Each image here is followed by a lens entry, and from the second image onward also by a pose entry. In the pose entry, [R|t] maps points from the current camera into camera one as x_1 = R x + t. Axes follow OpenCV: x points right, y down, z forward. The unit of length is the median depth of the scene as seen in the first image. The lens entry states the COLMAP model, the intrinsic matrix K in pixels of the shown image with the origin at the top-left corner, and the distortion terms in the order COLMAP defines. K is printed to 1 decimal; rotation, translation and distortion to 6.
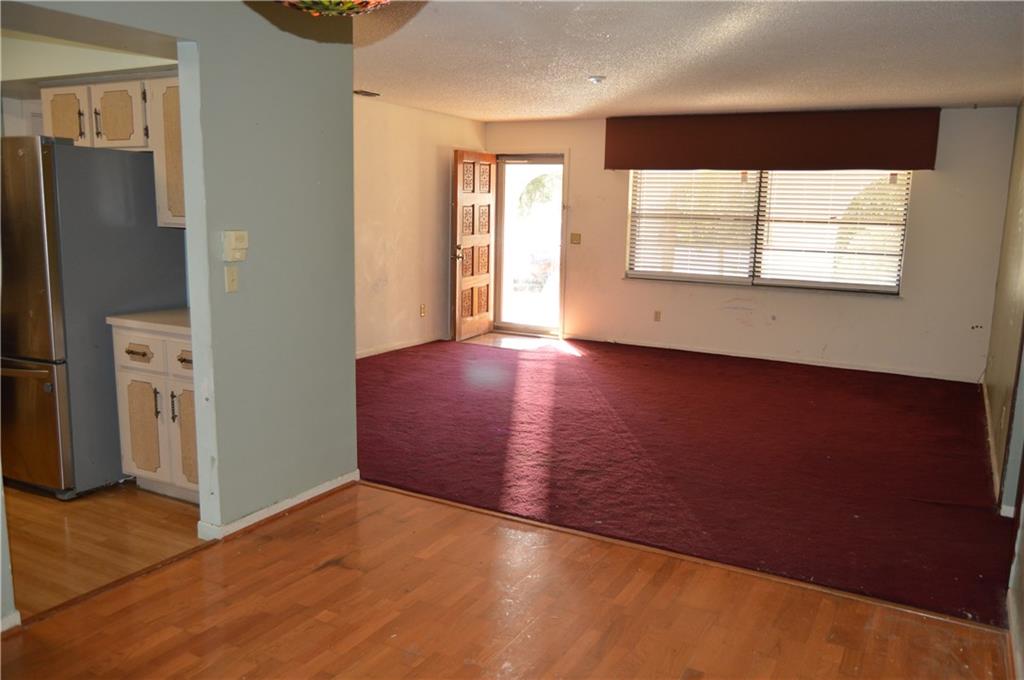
lens RADIAL K [[809.5, 0, 511.4], [0, 809.5, 344.2], [0, 0, 1]] dist [-0.001130, 0.008865]
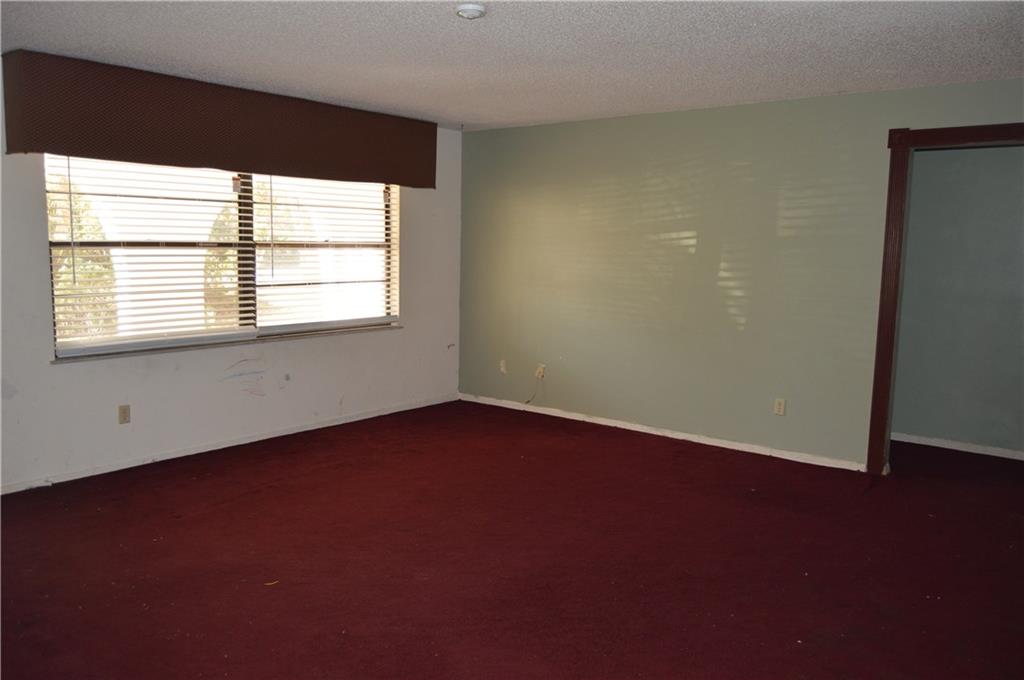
lens RADIAL K [[809.5, 0, 512.7], [0, 809.5, 340.3], [0, 0, 1]] dist [-0.001130, 0.008865]
pose [[0.134501, -0.152701, 0.979077, -0.370356], [0.135013, 0.981665, 0.134557, -0.140607], [-0.981673, 0.114090, 0.152652, 0.705356]]
